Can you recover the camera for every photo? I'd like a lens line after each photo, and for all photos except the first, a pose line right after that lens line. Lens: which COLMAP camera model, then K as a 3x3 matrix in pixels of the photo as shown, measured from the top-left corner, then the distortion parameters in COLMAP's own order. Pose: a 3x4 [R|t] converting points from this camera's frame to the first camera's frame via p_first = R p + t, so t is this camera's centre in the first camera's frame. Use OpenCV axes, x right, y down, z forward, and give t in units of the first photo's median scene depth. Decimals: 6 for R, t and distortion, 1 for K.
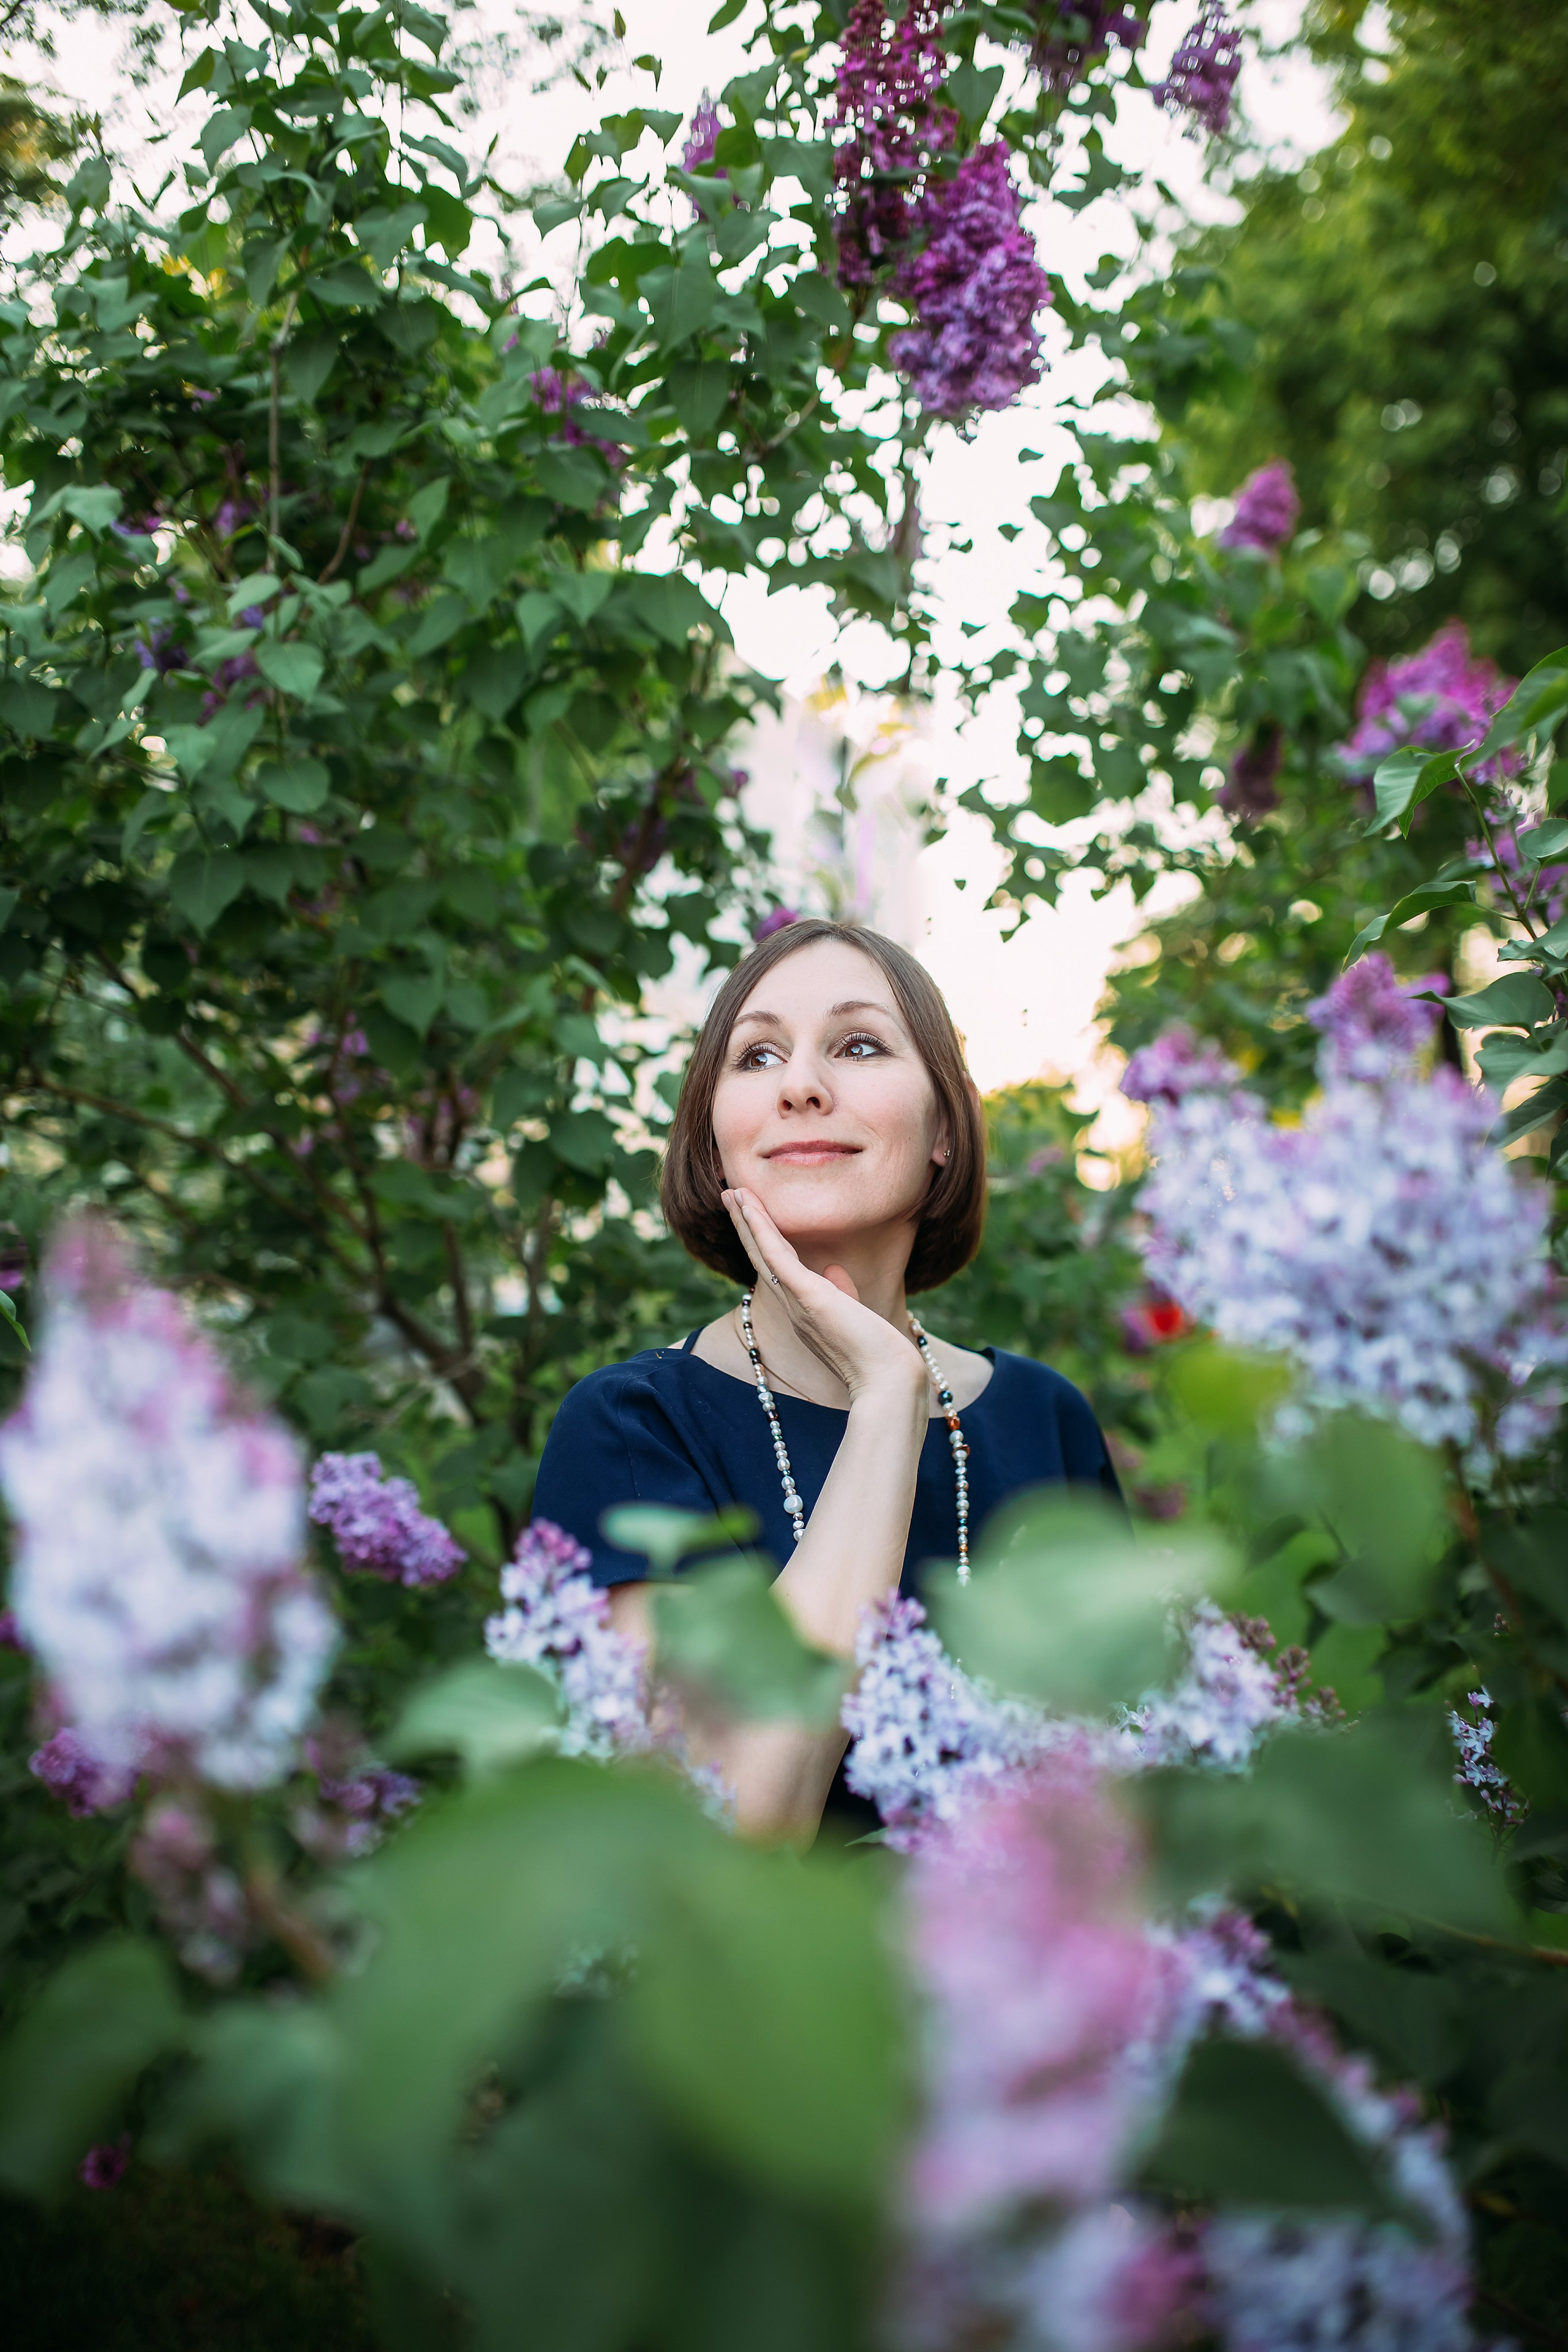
lens RADIAL K [[2475.9, 0, 797.1], [0, 2475.9, 1173.2], [0, 0, 1]] dist [-0.041584, 0.000000]
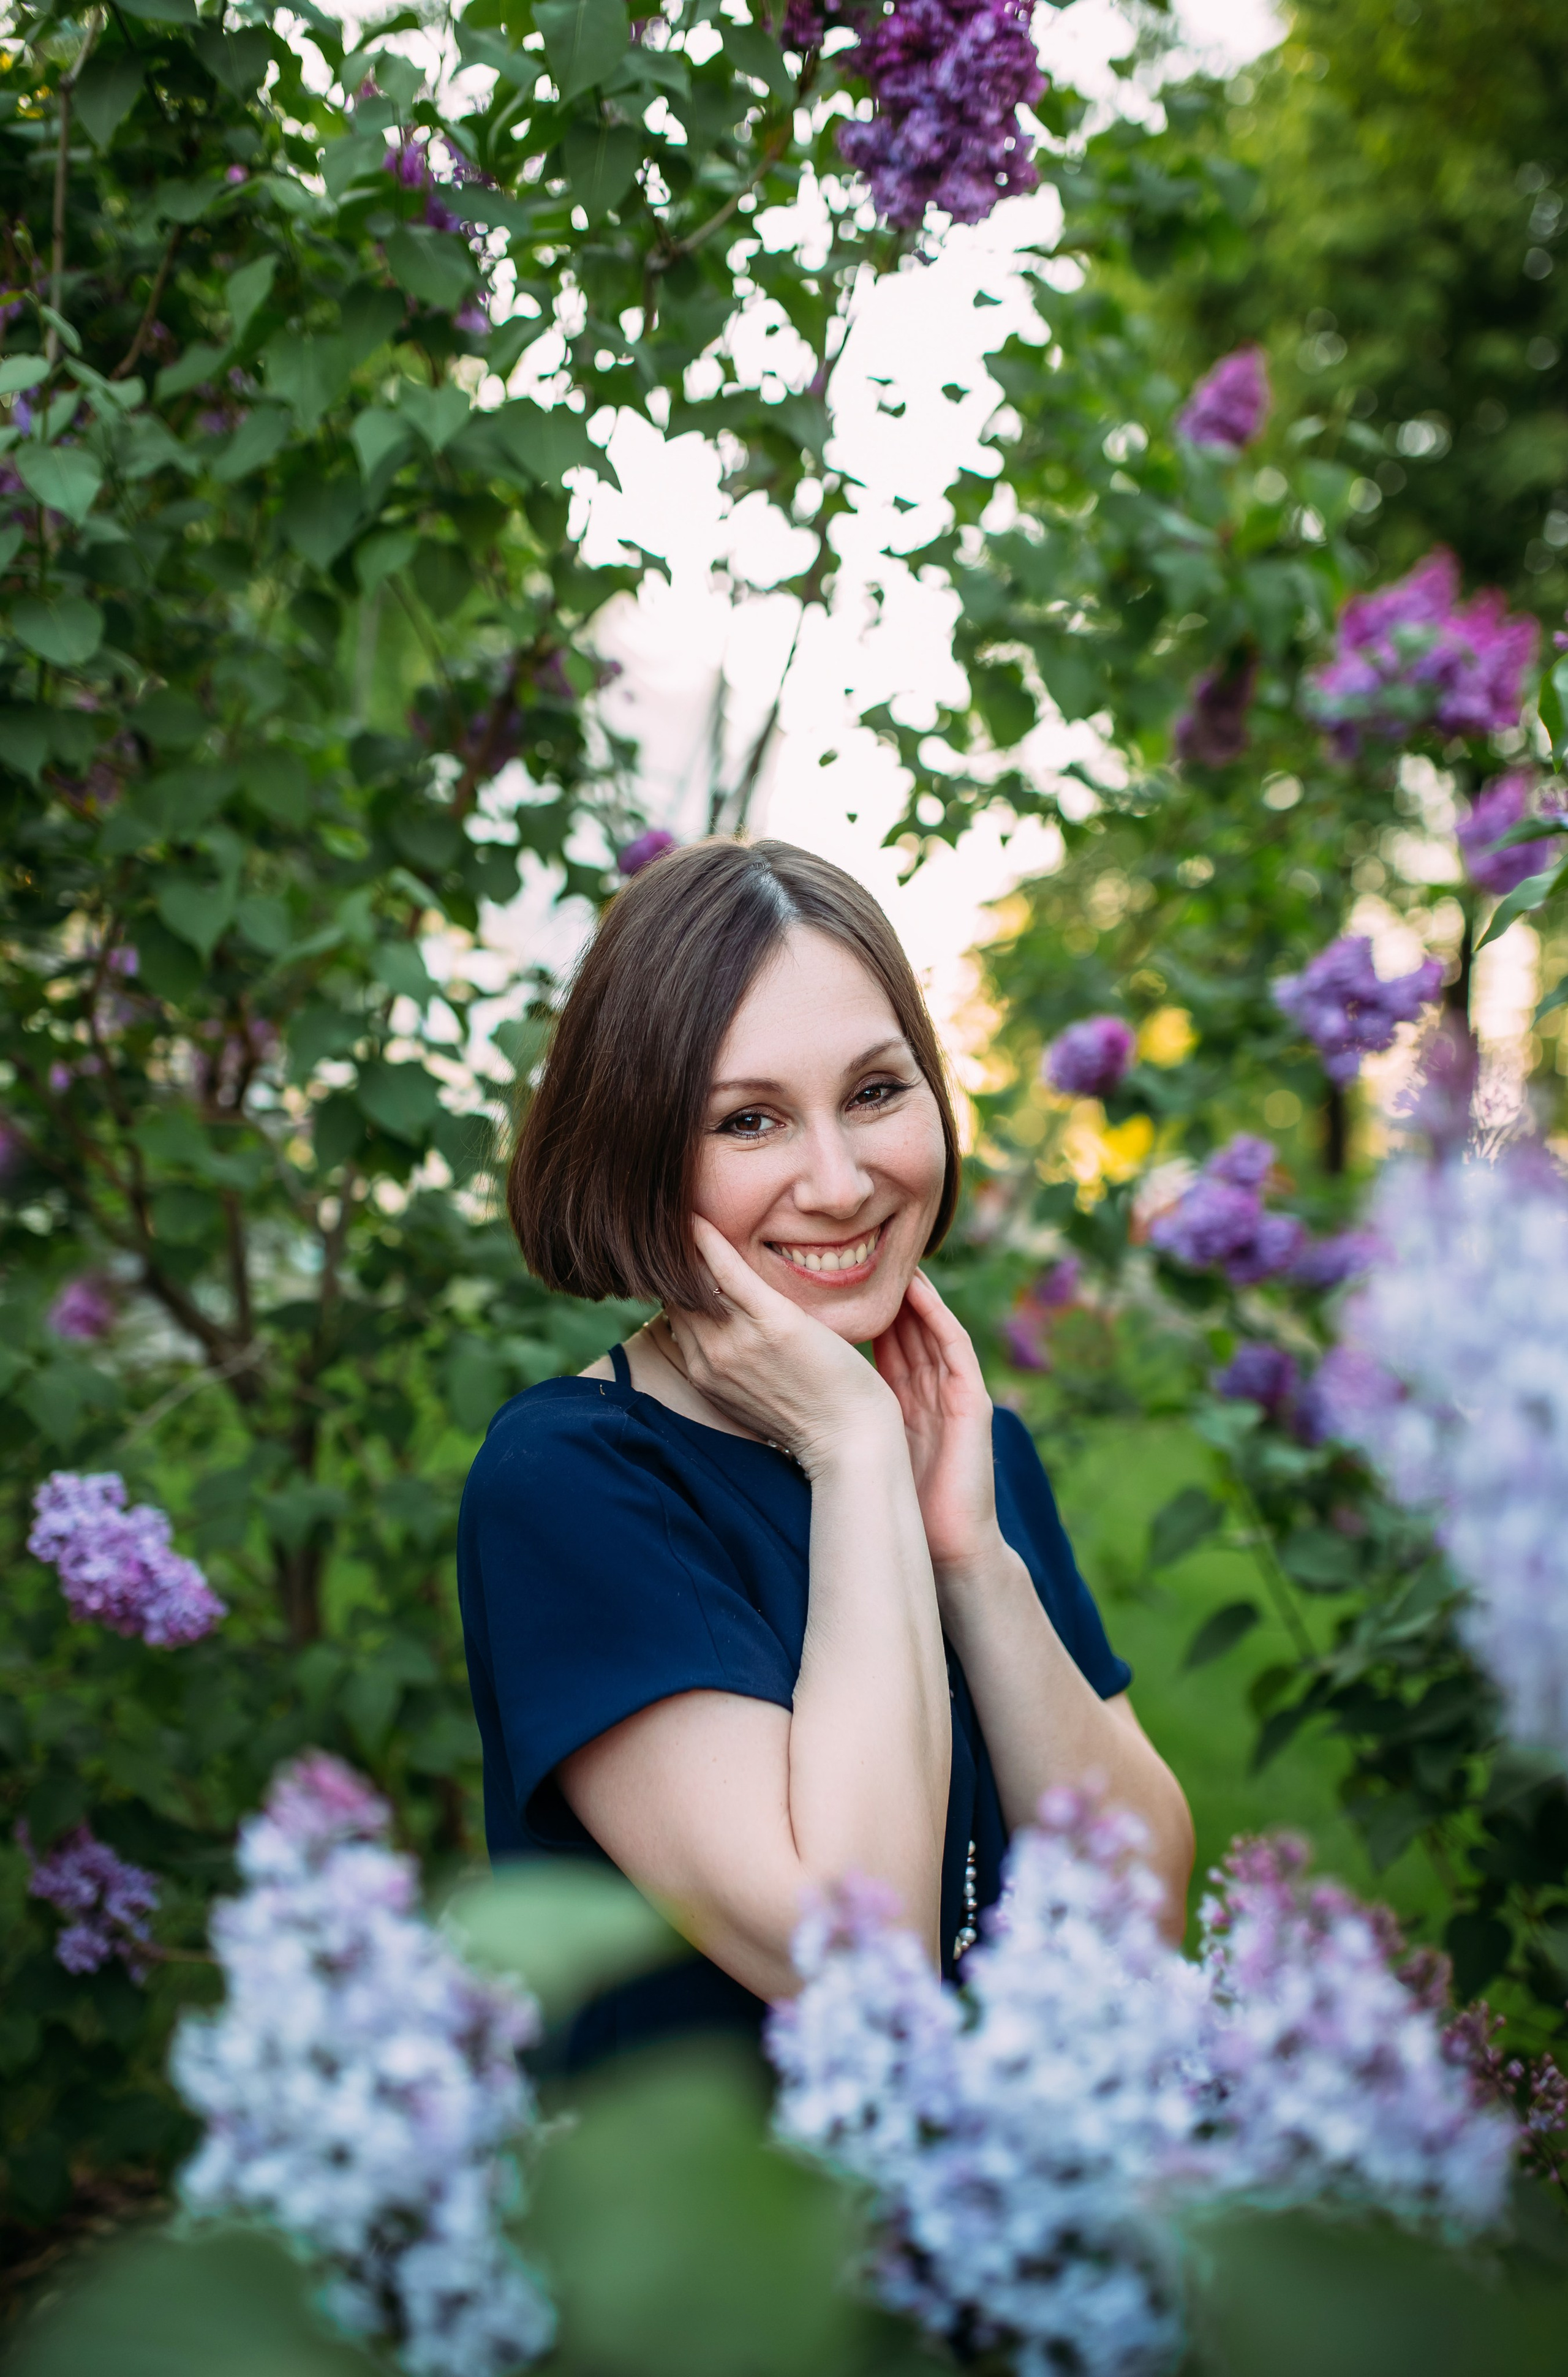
lens RADIAL K [[2502.3, 0, 762.9], [0, 2502.3, 1186.6], [0, 0, 1]] dist [-0.041584, 0.000000]
pose [[0.996433, 0.055743, 0.063361, -0.017487], [-0.057470, 0.998014, 0.025775, -0.011710], [-0.061798, -0.029324, 0.997658, 0.168600]]
